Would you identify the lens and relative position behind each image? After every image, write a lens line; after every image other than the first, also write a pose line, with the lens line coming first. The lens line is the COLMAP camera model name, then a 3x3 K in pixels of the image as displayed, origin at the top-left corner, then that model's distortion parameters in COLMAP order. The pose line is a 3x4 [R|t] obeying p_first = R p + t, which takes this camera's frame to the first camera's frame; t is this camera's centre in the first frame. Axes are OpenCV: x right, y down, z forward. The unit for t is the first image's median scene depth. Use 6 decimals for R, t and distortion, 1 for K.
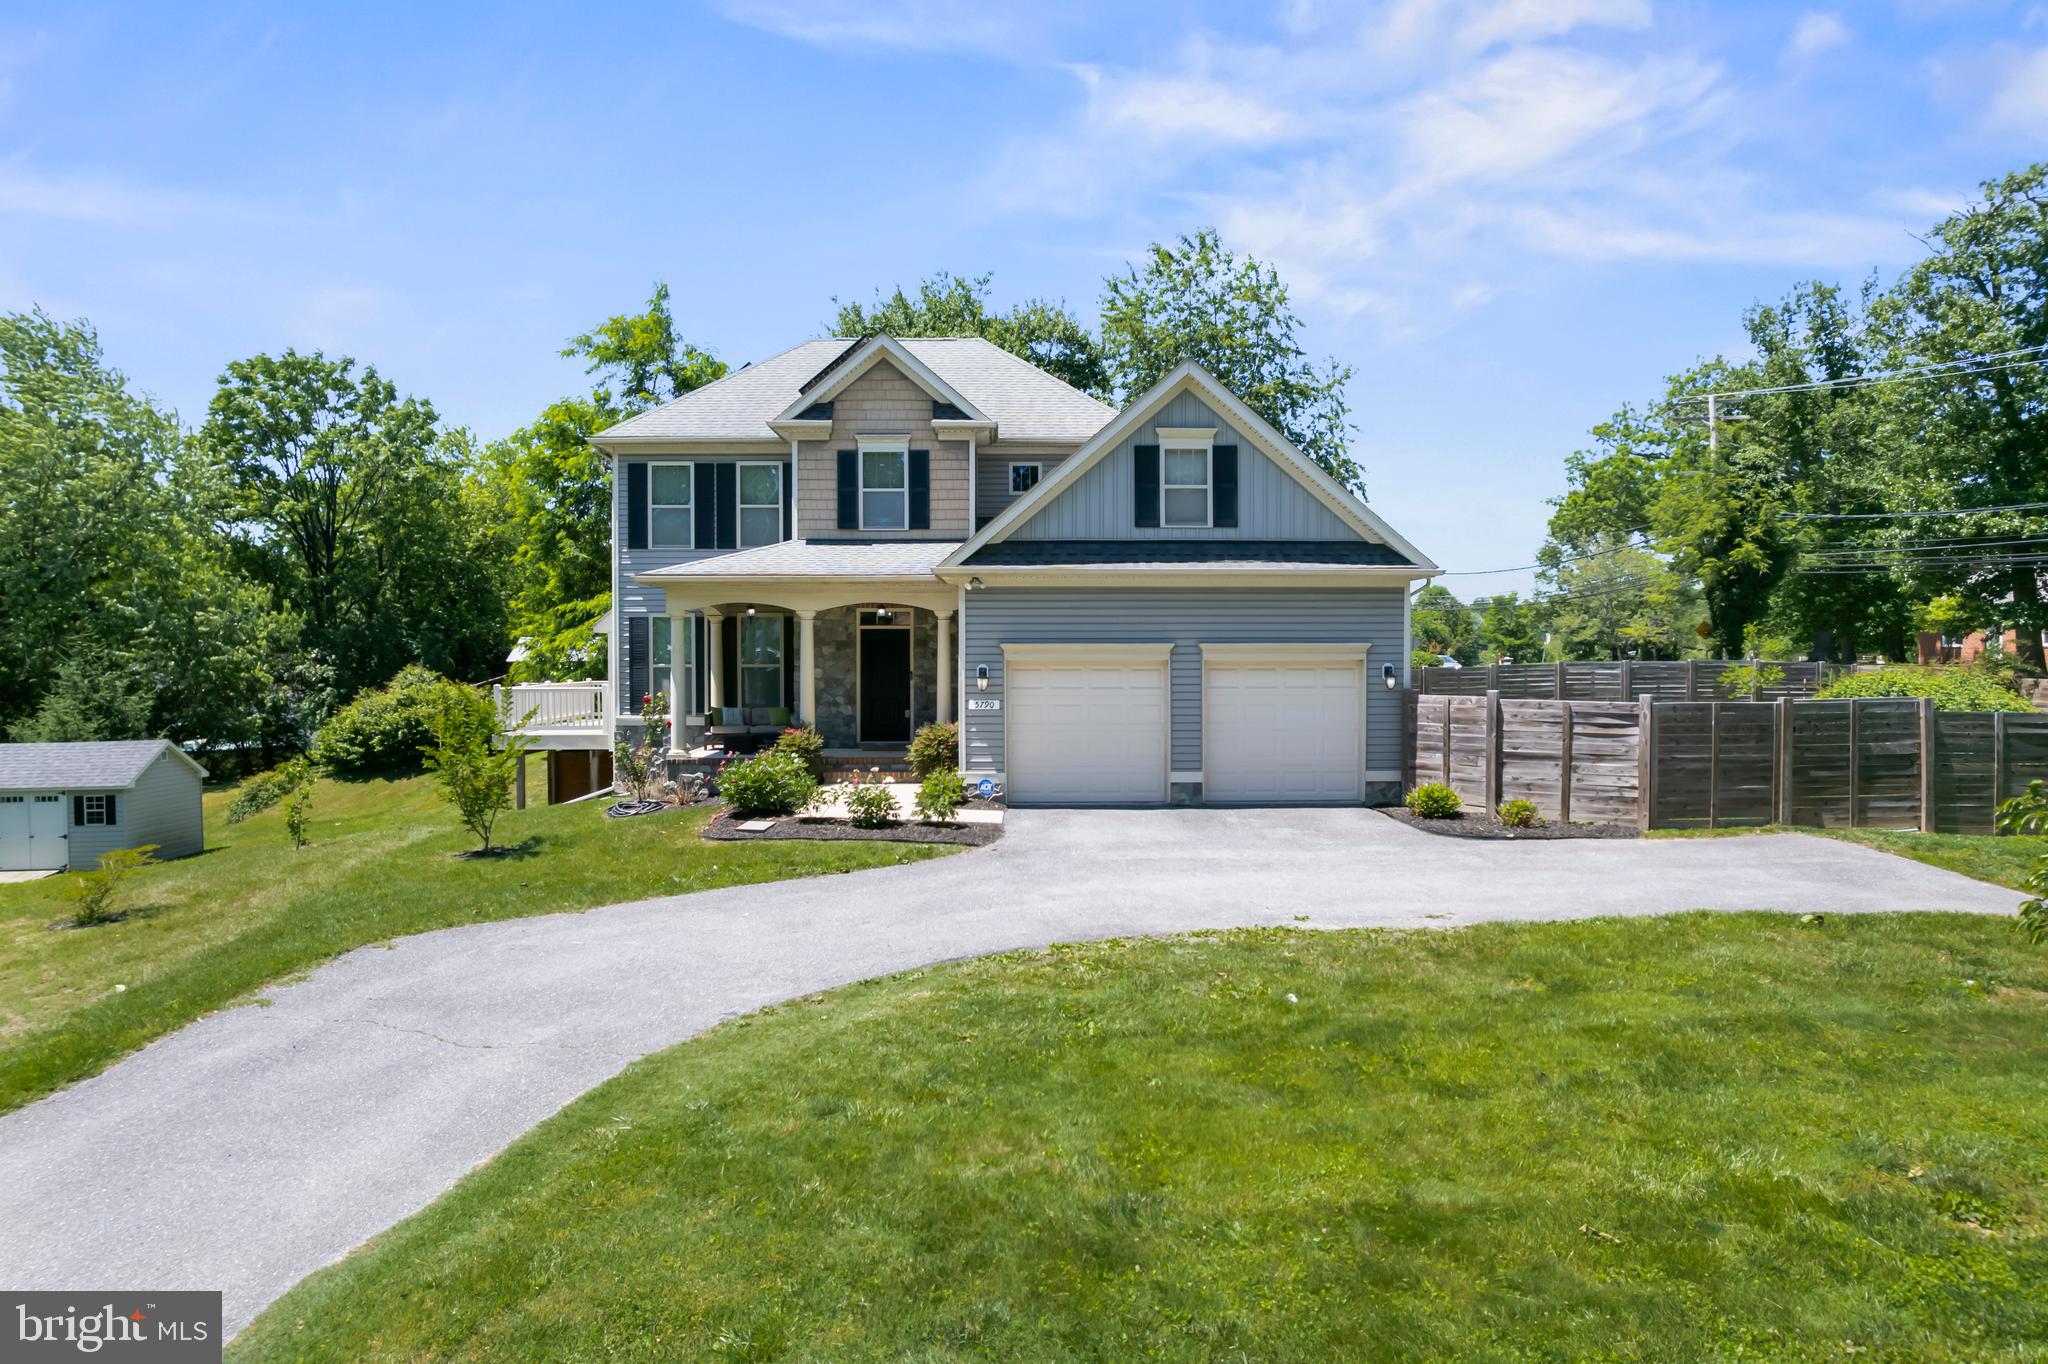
lens RADIAL K [[1324.1, 0, 1024.0], [0, 1324.1, 682.0], [0, 0, 1]] dist [-0.065827, 0.055452]
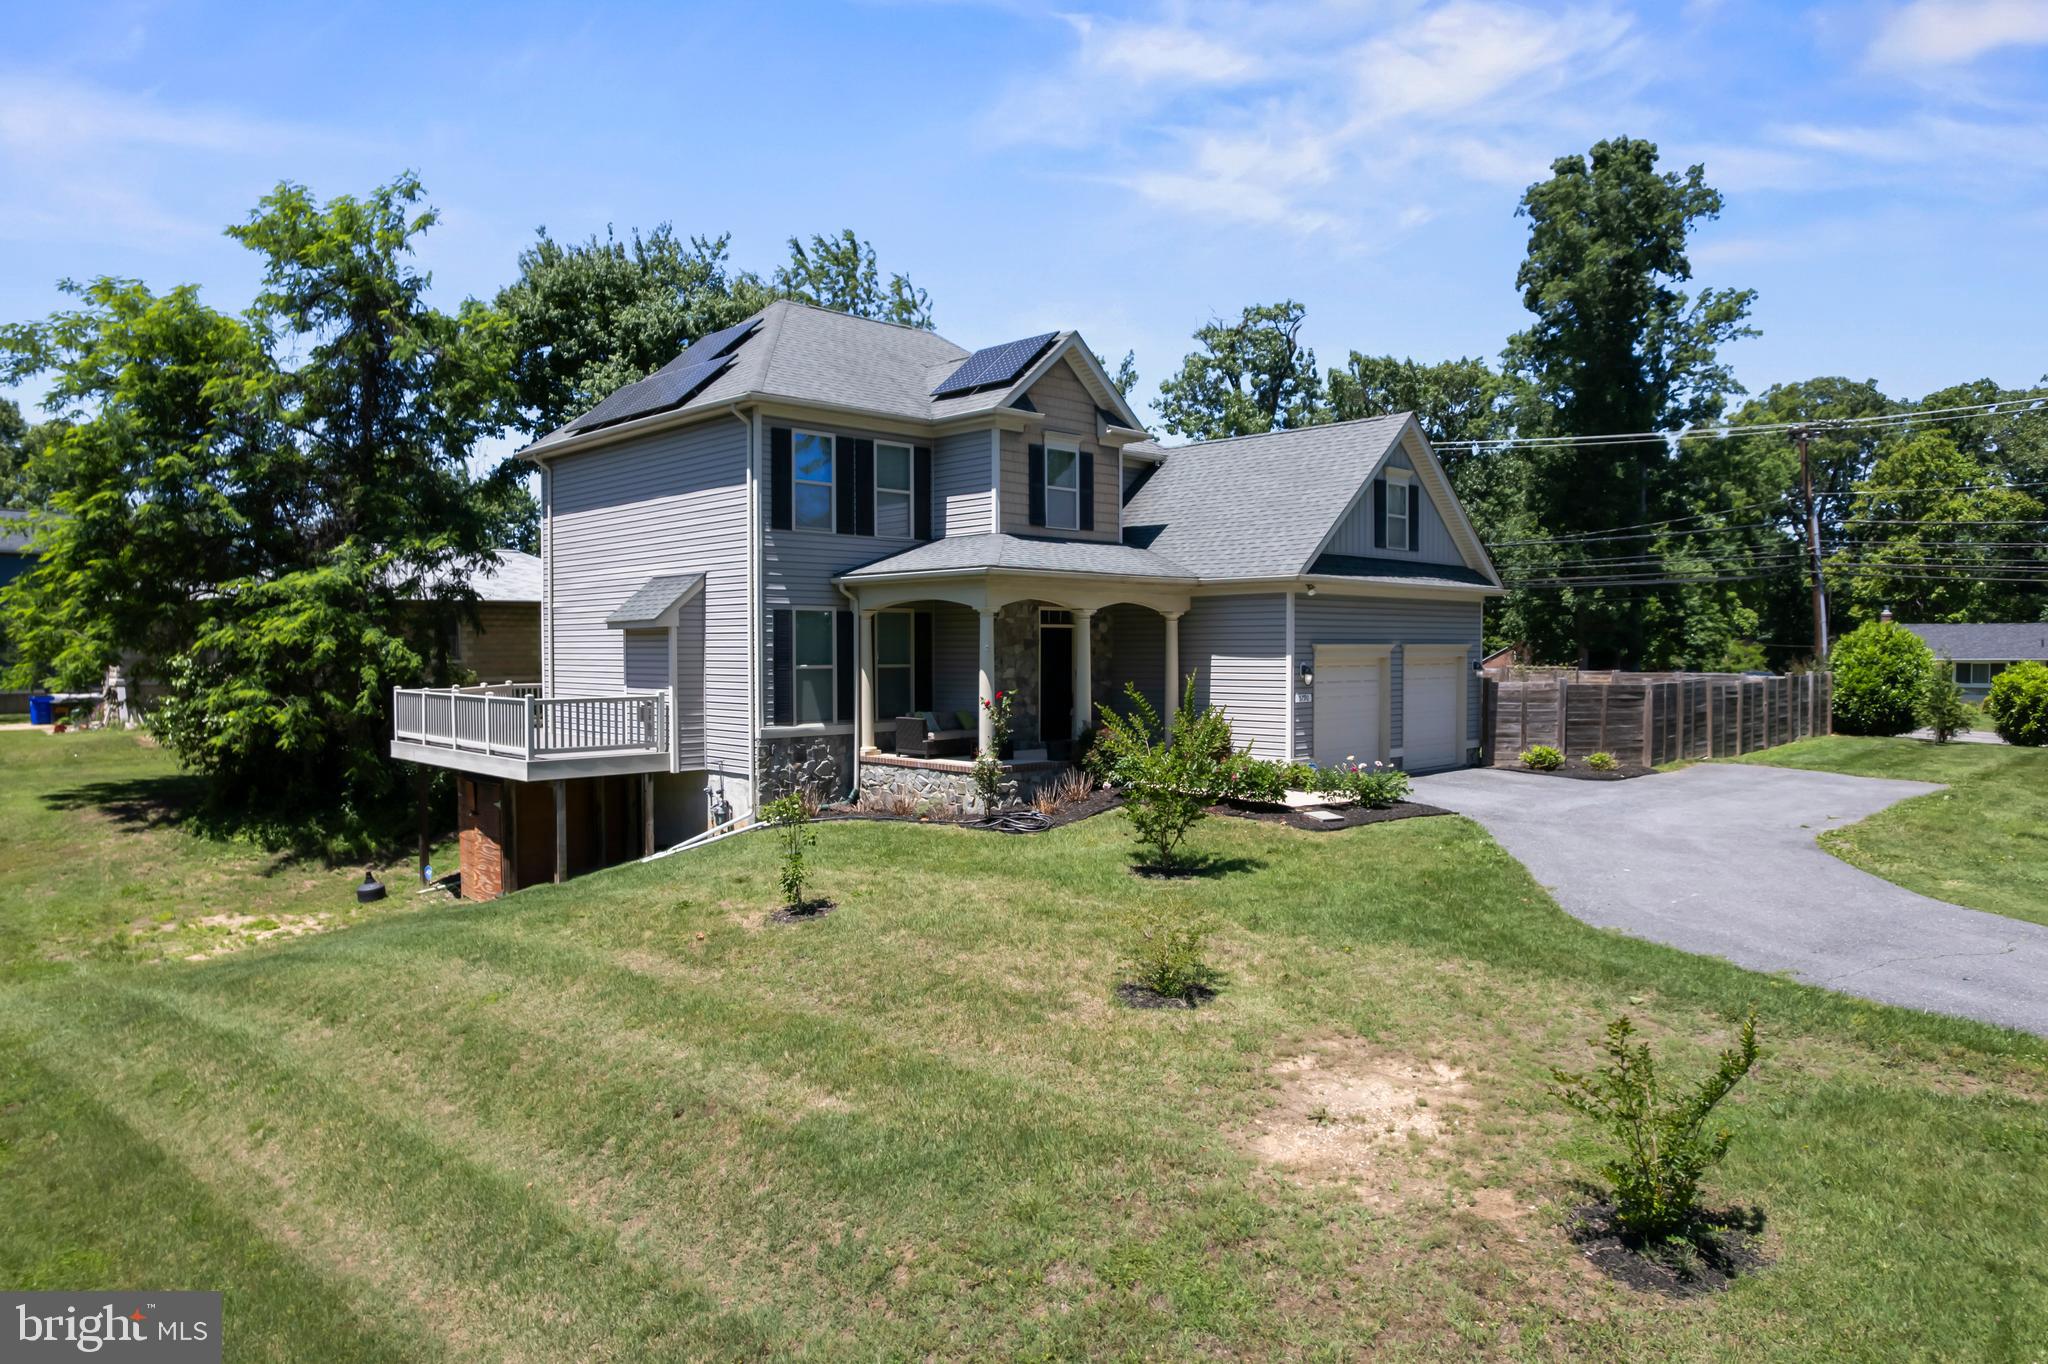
lens RADIAL K [[1328.0, 0, 1024.0], [0, 1328.0, 682.0], [0, 0, 1]] dist [-0.045553, -0.001093]
pose [[0.727294, -0.017547, 0.686101, -0.772029], [0.015332, 0.999839, 0.009318, -0.008409], [-0.686154, 0.003742, 0.727446, 0.273475]]
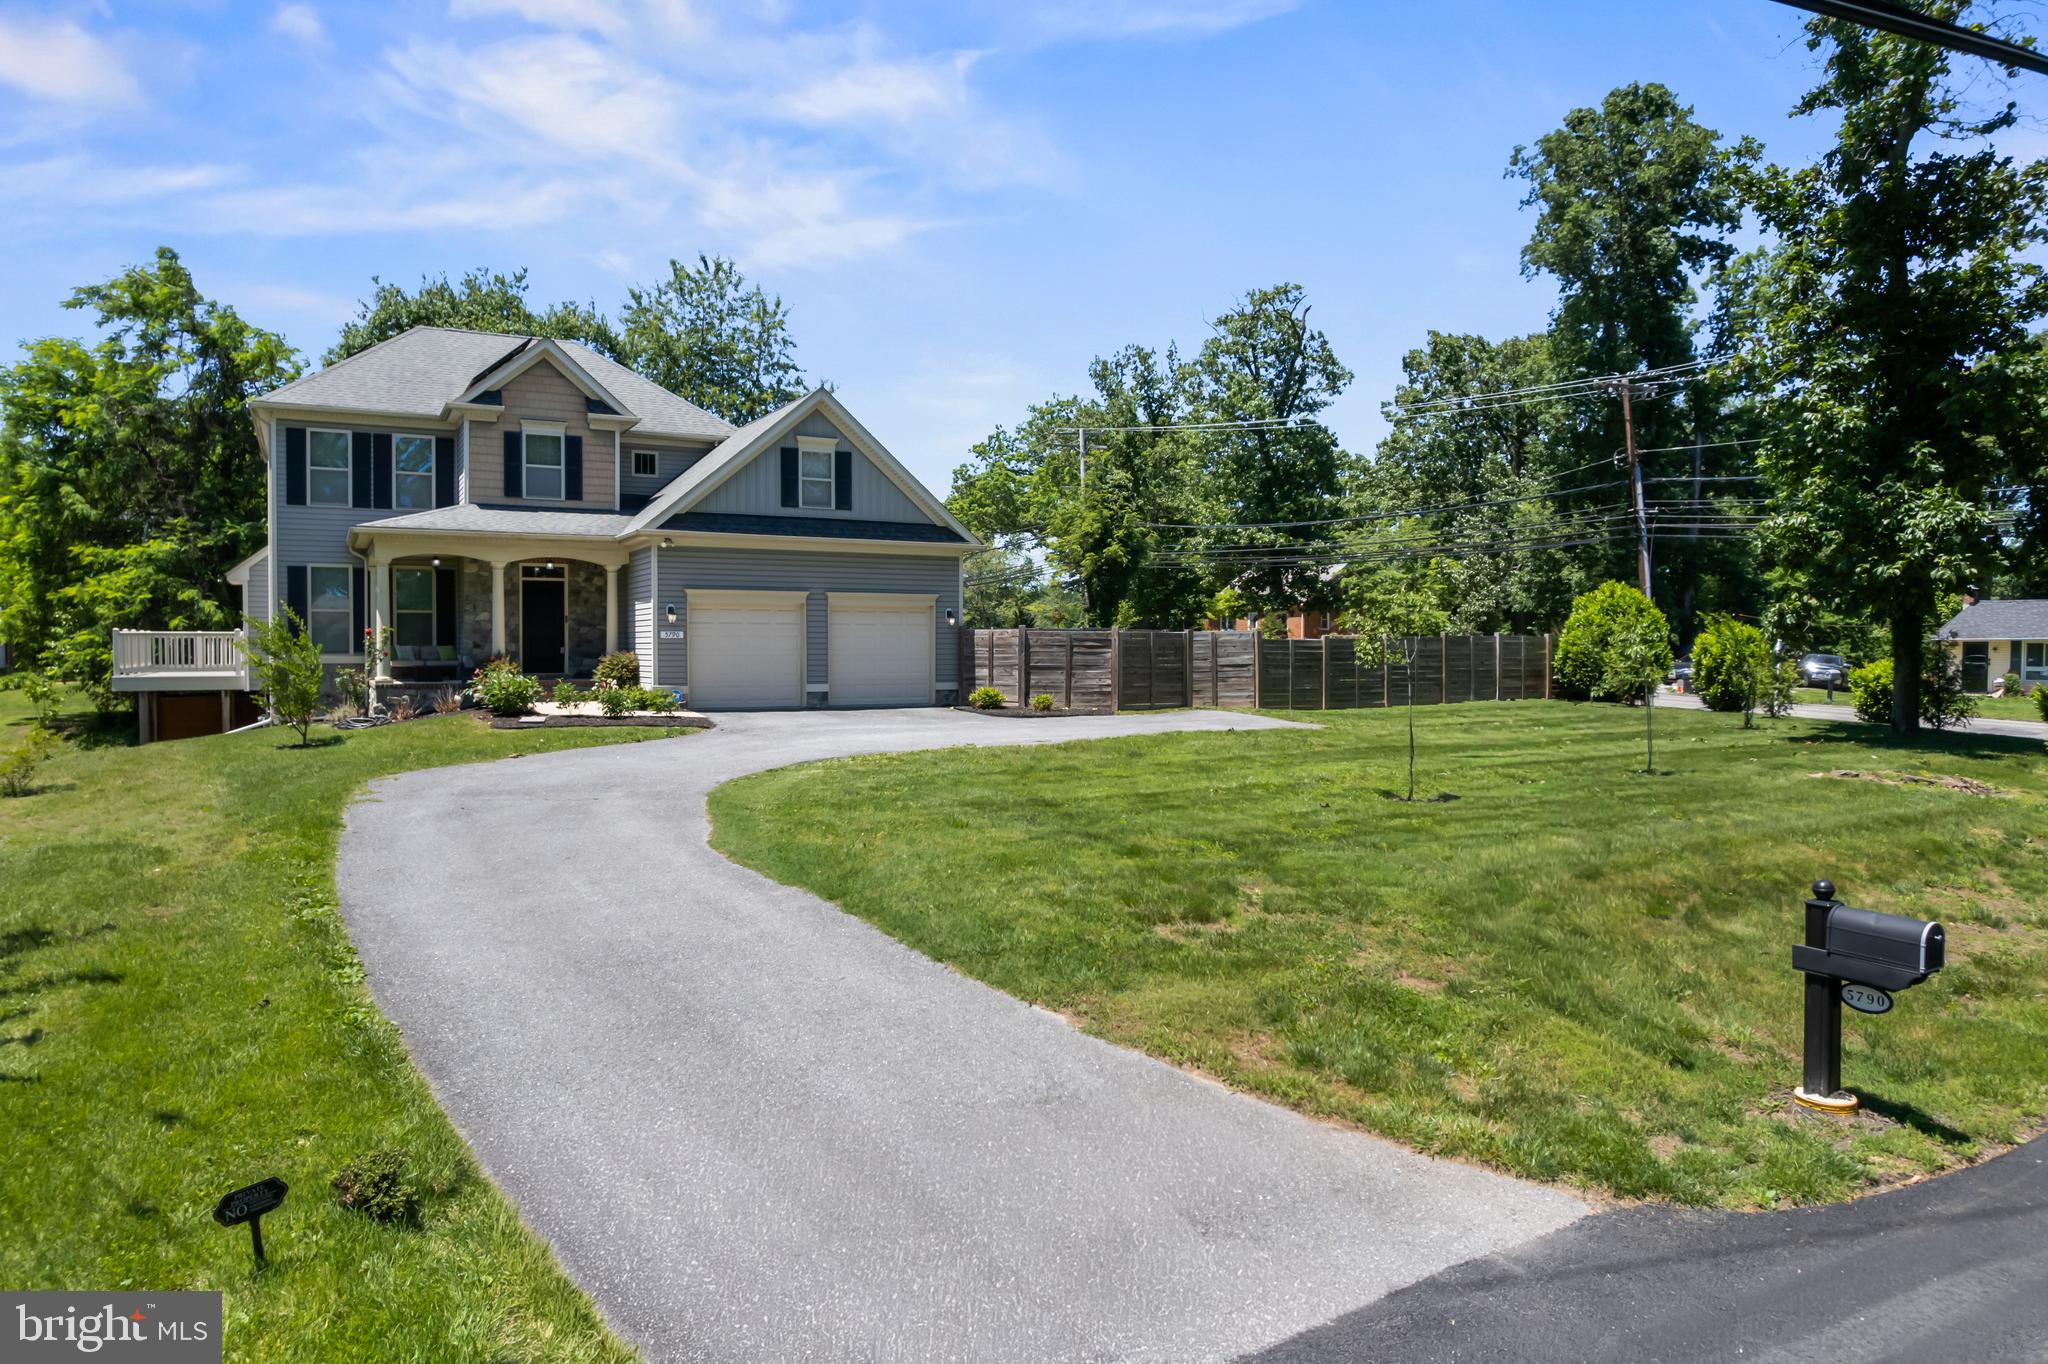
lens RADIAL K [[1328.0, 0, 1024.0], [0, 1328.0, 682.0], [0, 0, 1]] dist [-0.045553, -0.001093]
pose [[0.884090, -0.008595, 0.467238, -0.268670], [0.007508, 0.999963, 0.004187, 0.049074], [-0.467257, -0.000194, 0.884121, -0.268467]]
